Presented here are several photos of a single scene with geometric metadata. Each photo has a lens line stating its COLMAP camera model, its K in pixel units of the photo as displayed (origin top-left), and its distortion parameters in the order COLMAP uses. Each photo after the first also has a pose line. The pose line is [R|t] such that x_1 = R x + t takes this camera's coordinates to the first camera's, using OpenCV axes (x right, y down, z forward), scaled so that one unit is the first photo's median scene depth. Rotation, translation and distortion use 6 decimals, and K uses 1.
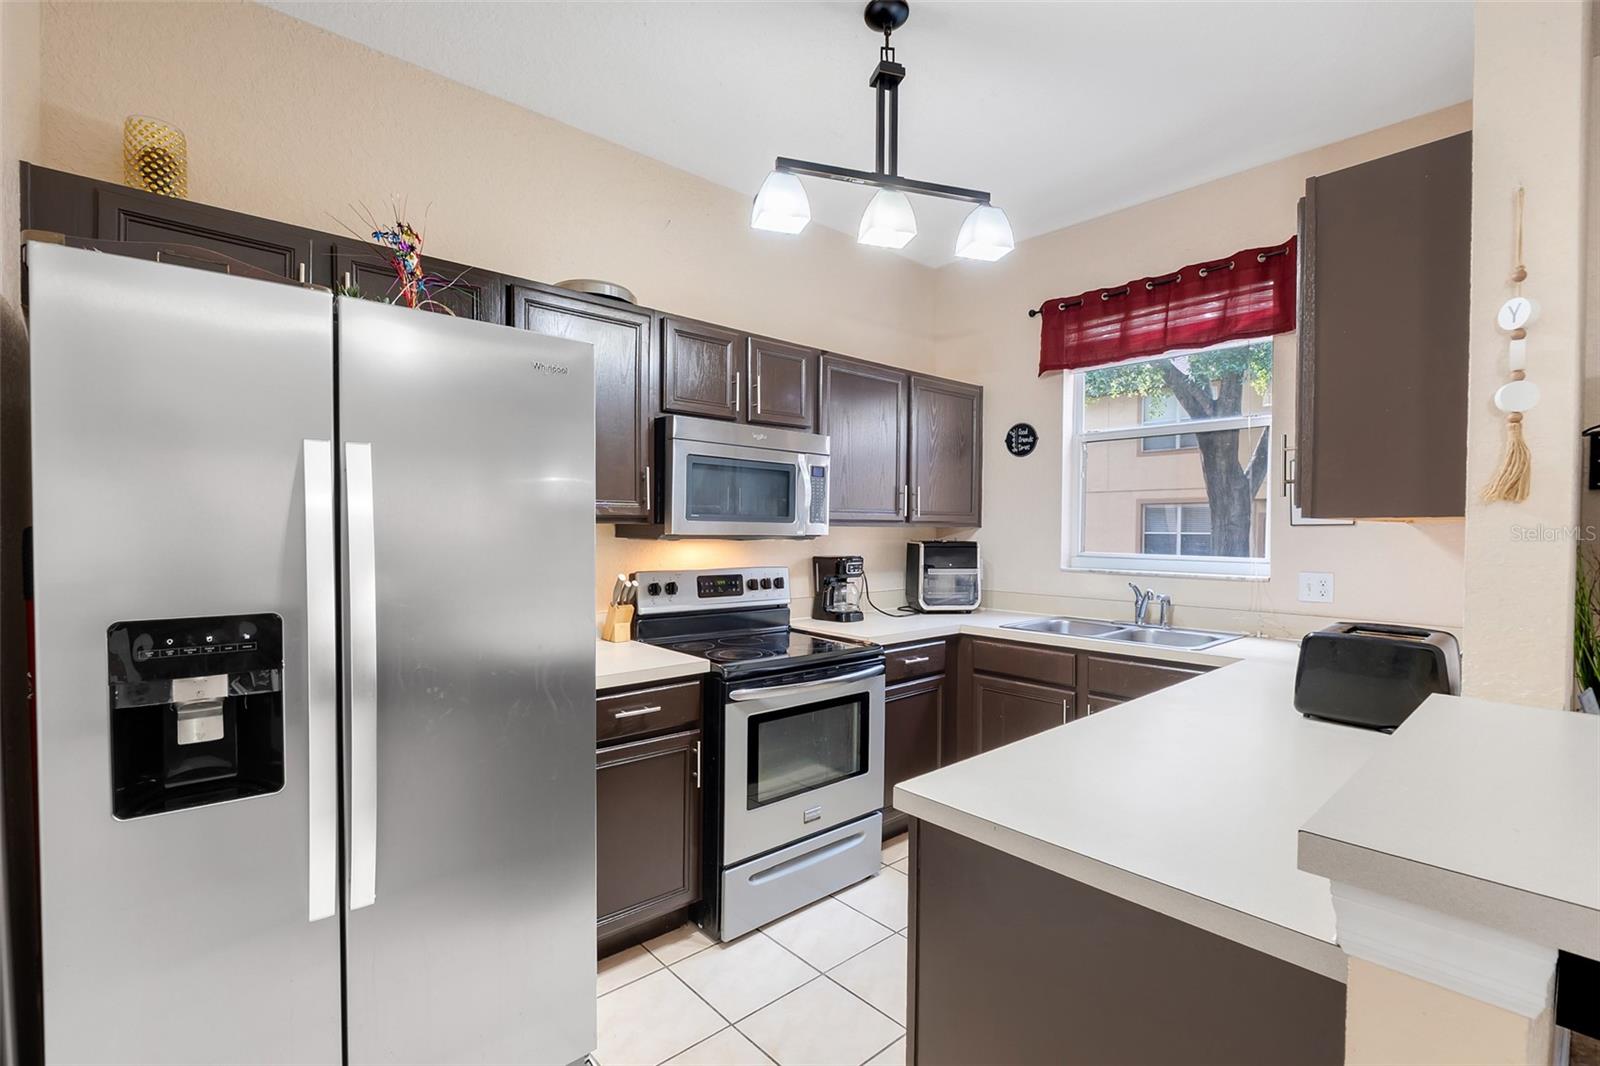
lens RADIAL K [[708.1, 0, 805.8], [0, 708.1, 543.5], [0, 0, 1]] dist [-0.008907, 0.000540]
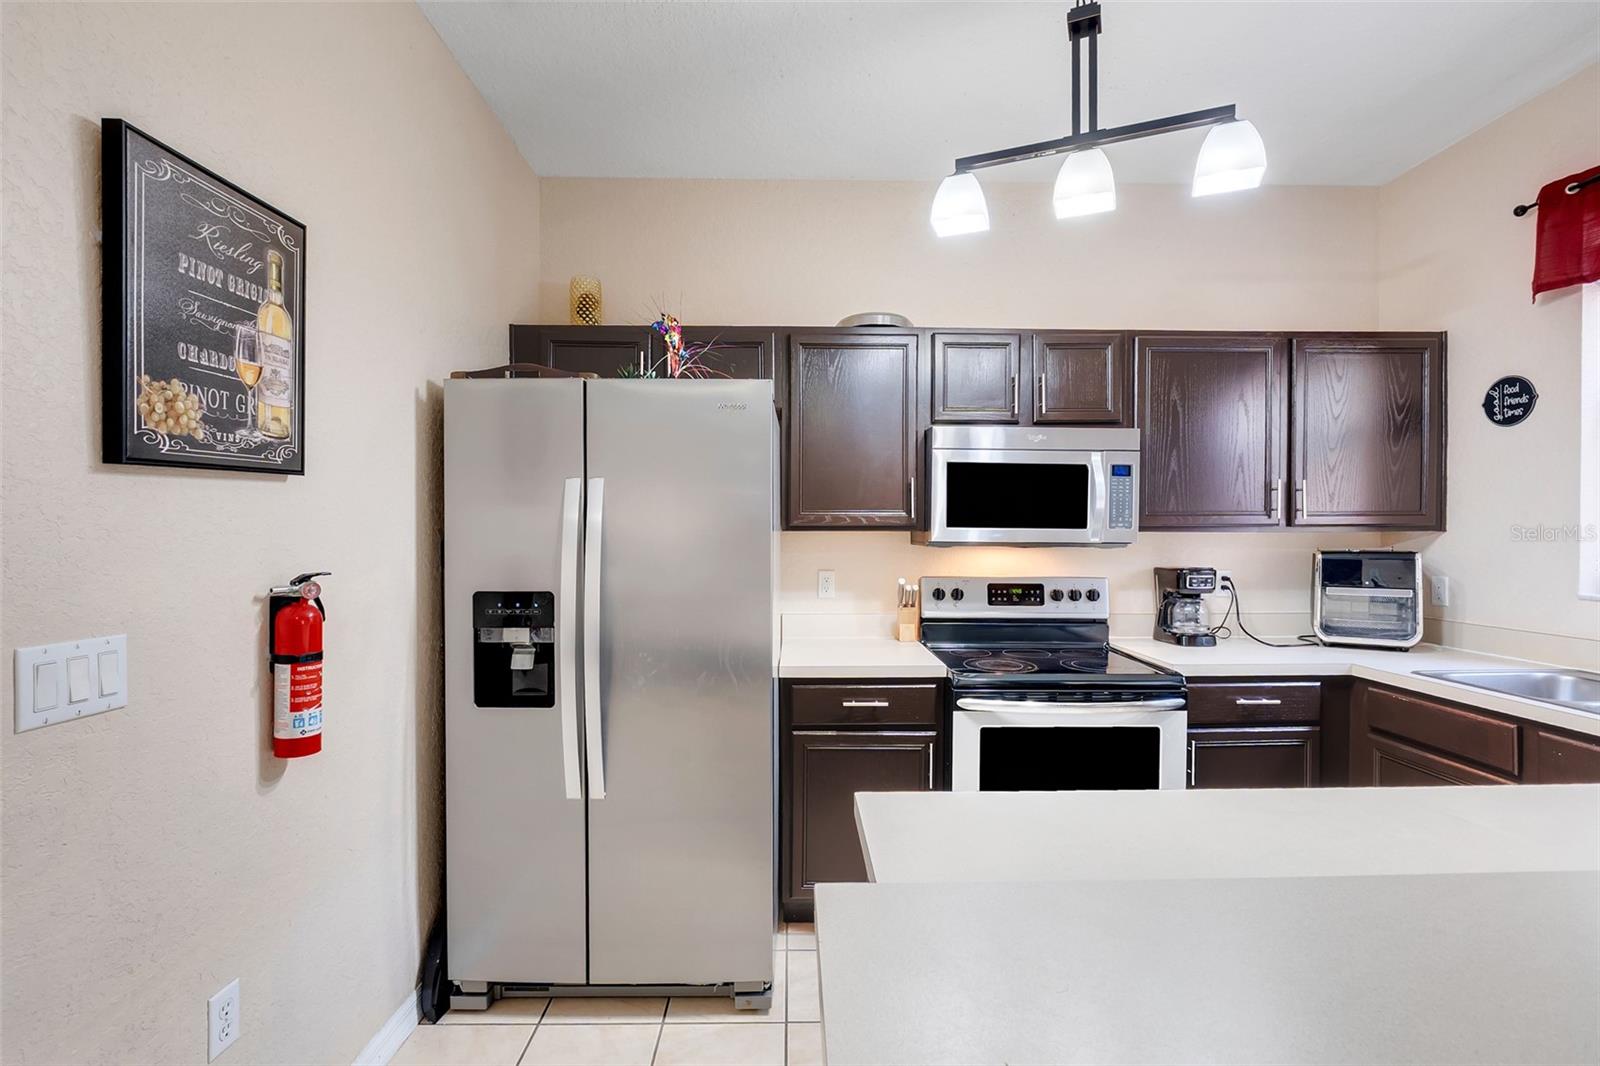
lens RADIAL K [[708.1, 0, 812.5], [0, 708.1, 539.9], [0, 0, 1]] dist [-0.008907, 0.000540]
pose [[0.760900, -0.000747, -0.648868, 0.290526], [-0.009207, 0.999886, -0.011947, -0.000818], [0.648803, 0.015065, 0.760807, 0.080436]]
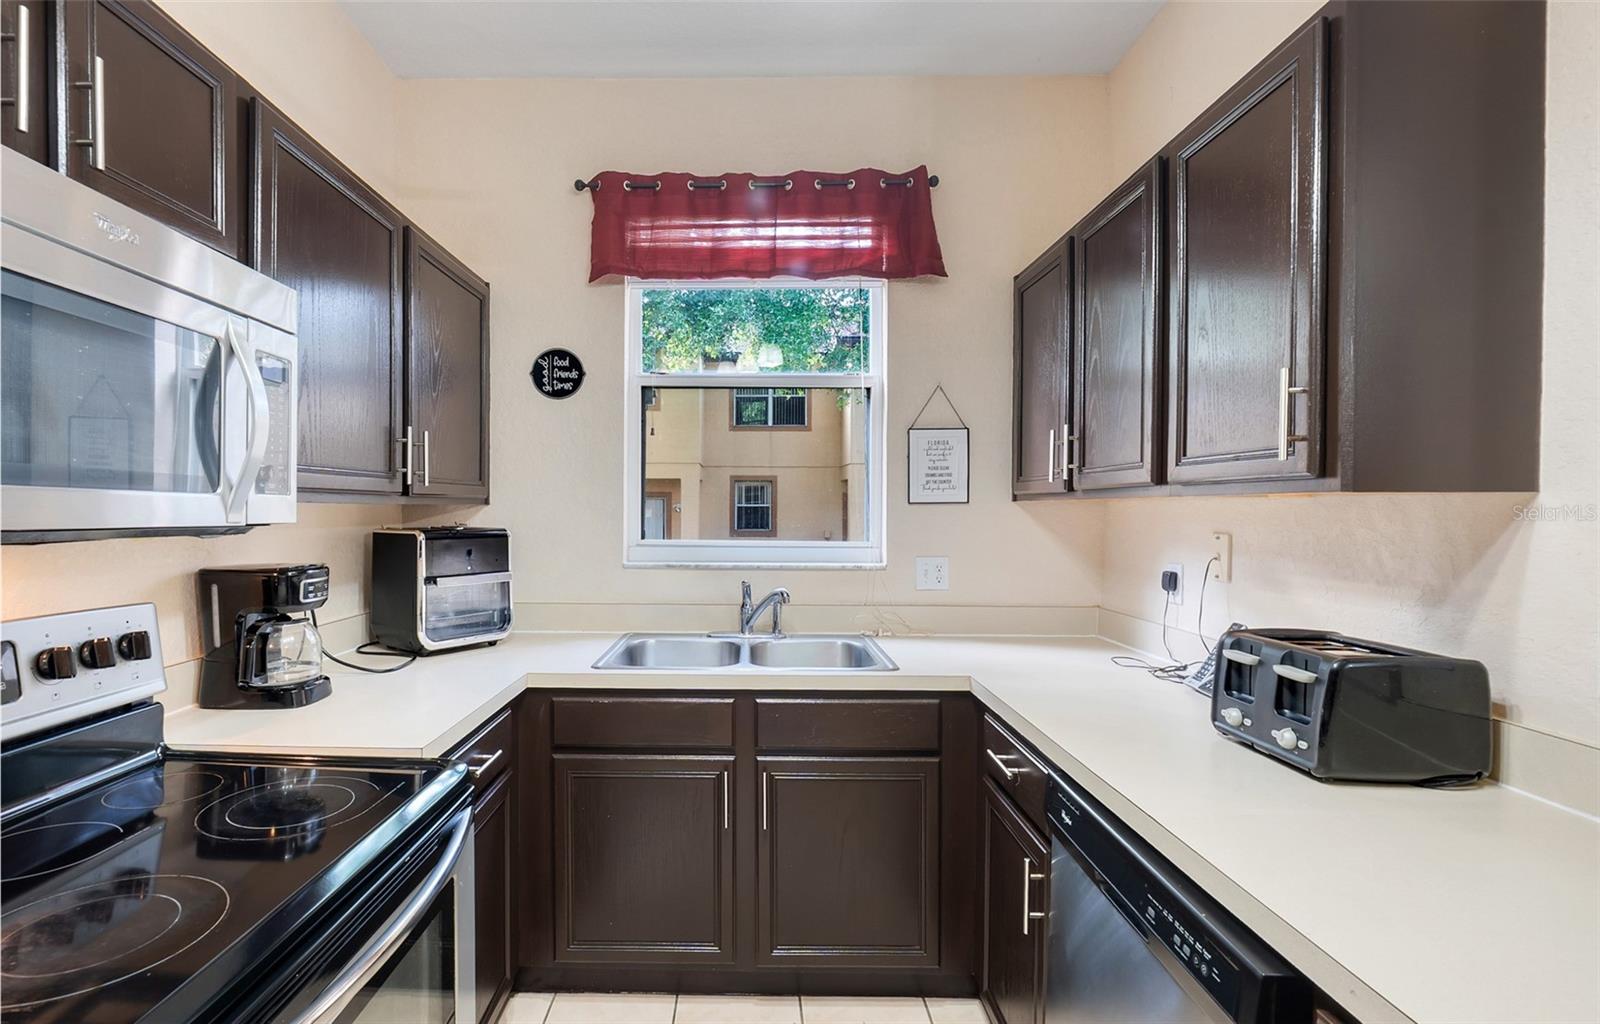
lens RADIAL K [[752.2, 0, 766.4], [0, 752.2, 523.8], [0, 0, 1]] dist [-0.000071, 0.000333]
pose [[0.674798, -0.014921, 0.737851, -0.108923], [0.014445, 0.999871, 0.007009, -0.009350], [-0.737861, 0.005928, 0.674927, 0.470241]]
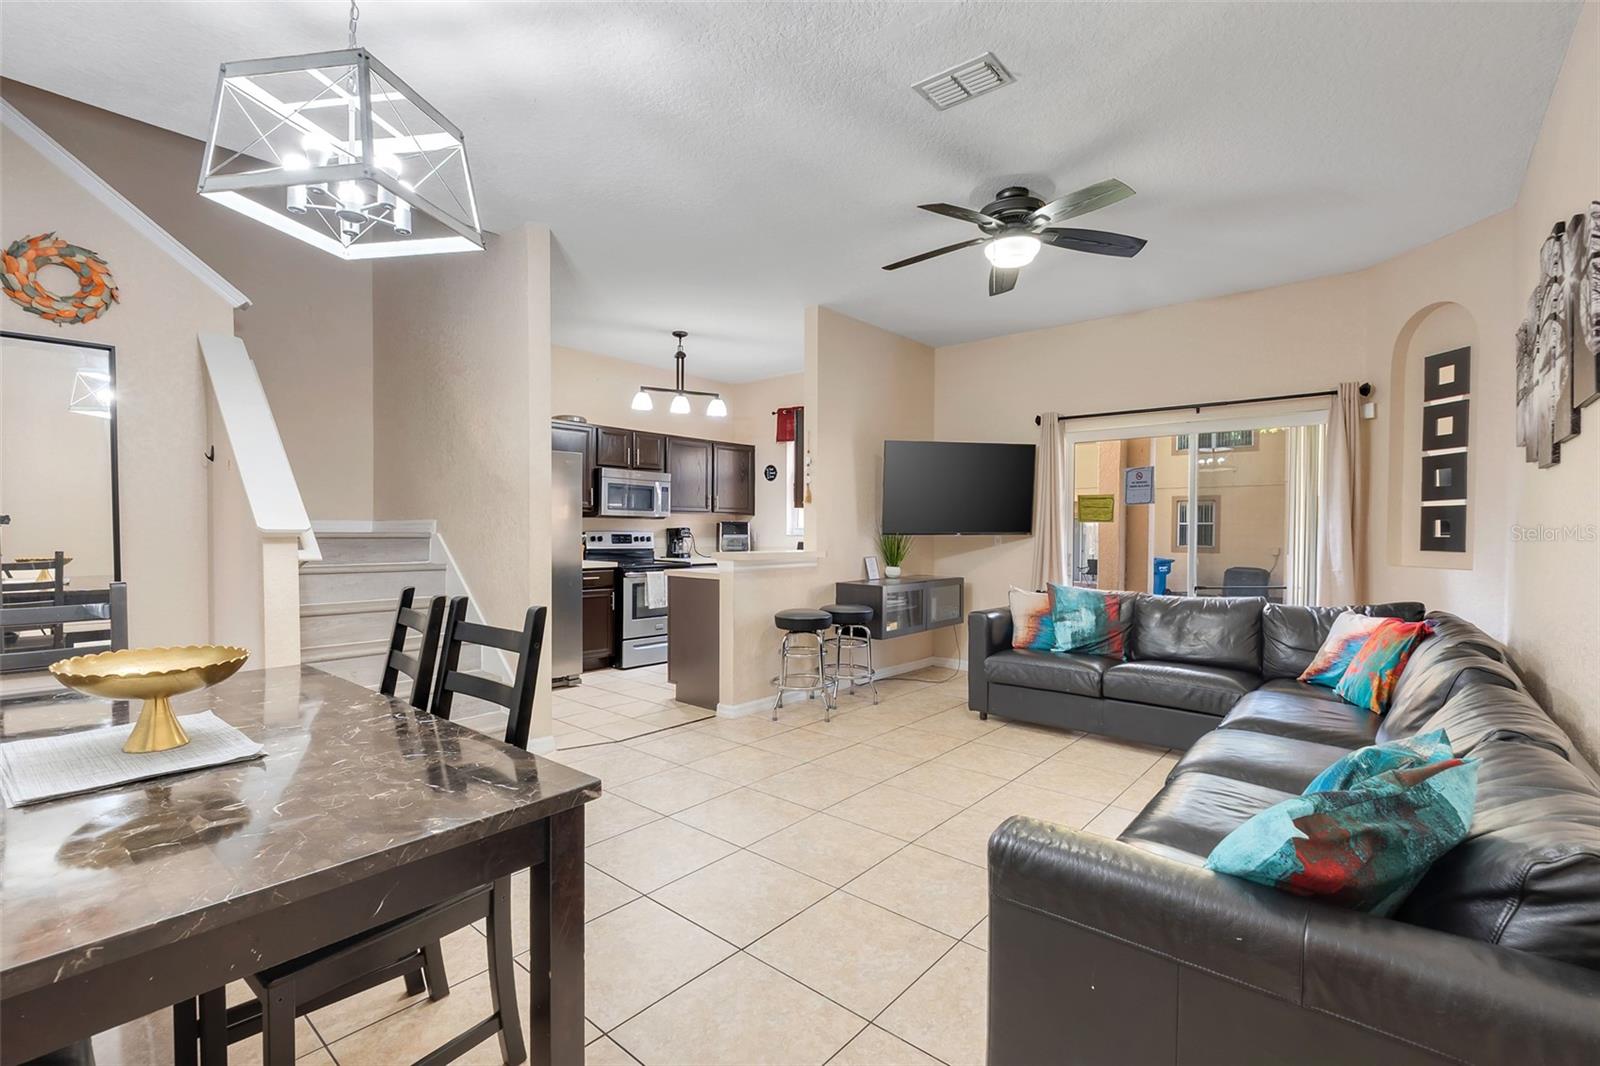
lens RADIAL K [[708.1, 0, 807.3], [0, 708.1, 541.2], [0, 0, 1]] dist [-0.008907, 0.000540]
pose [[0.990889, -0.002689, 0.134656, 0.163303], [0.003498, 0.999977, -0.005773, 0.081261], [-0.134638, 0.006191, 0.990876, -1.324846]]
